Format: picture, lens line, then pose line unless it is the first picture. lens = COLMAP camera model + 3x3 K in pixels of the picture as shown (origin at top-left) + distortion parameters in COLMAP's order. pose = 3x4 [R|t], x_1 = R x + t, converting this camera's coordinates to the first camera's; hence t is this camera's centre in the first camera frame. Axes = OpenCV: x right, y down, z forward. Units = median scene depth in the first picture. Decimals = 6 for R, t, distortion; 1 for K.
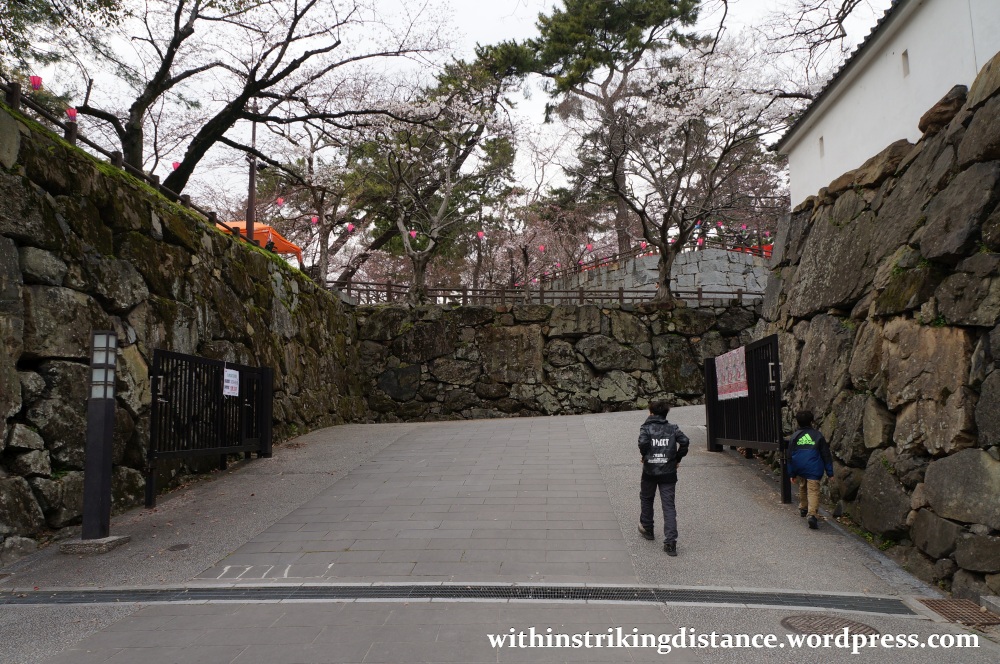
lens RADIAL K [[749.8, 0, 502.0], [0, 749.8, 329.9], [0, 0, 1]] dist [0.000345, -0.023181]
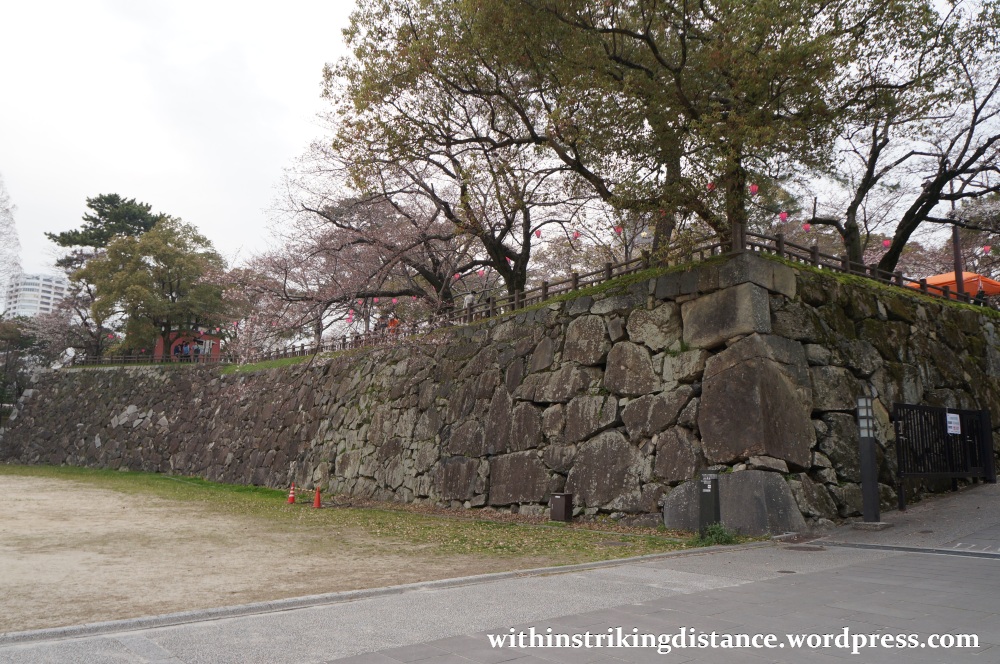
lens RADIAL K [[749.8, 0, 499.7], [0, 749.8, 329.5], [0, 0, 1]] dist [0.000345, -0.023181]
pose [[0.622804, -0.106086, -0.775152, 0.182502], [0.072448, 0.994327, -0.077873, -0.051211], [0.779017, -0.007659, 0.626957, -0.455709]]
